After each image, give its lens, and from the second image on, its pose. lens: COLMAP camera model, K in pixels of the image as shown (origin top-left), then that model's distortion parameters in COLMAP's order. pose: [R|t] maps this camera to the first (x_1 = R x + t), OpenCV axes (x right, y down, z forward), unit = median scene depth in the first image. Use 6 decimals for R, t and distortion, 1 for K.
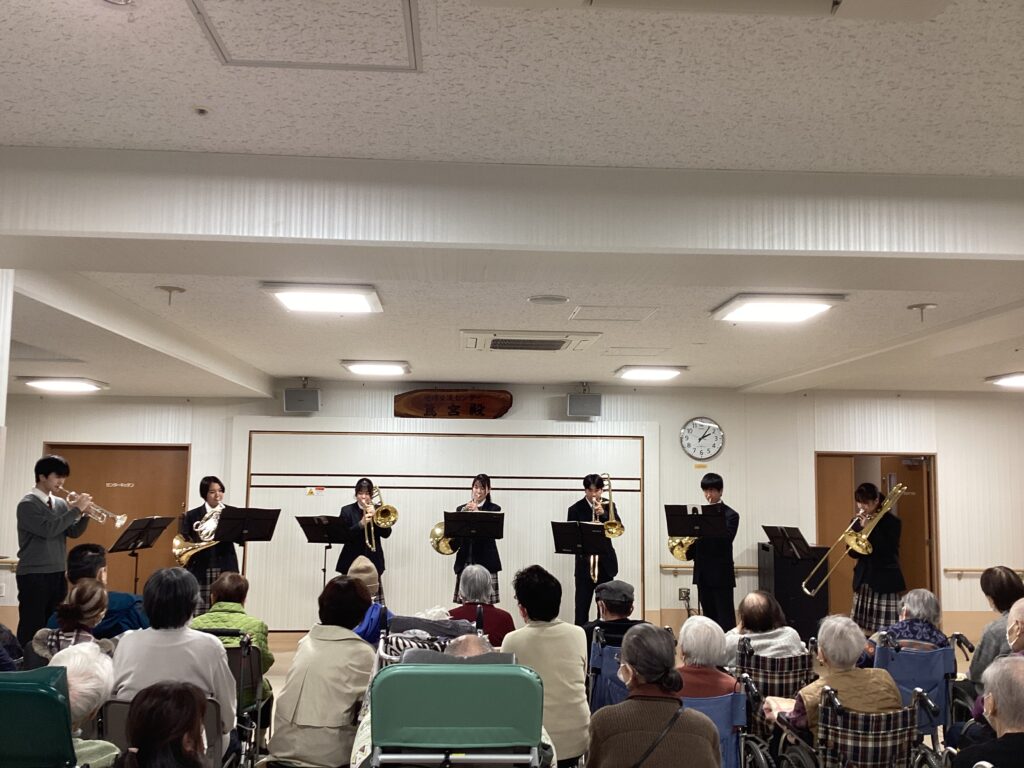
lens RADIAL K [[920.1, 0, 512.0], [0, 920.1, 384.0], [0, 0, 1]] dist [0.123923, -0.237034]
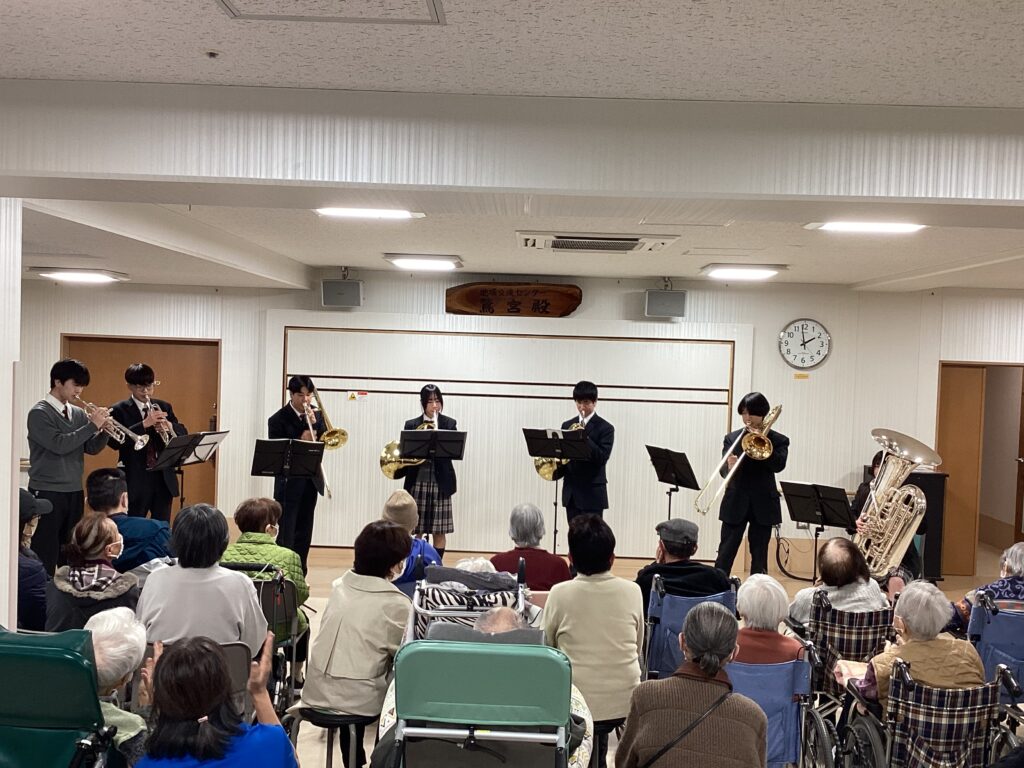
lens RADIAL K [[1088.2, 0, 512.0], [0, 1088.2, 384.0], [0, 0, 1]] dist [0.125029, -0.281172]
pose [[0.996940, 0.022115, -0.074974, 0.033263], [-0.012460, 0.991840, 0.126876, -0.072655], [0.077168, -0.125553, 0.989081, -0.060464]]
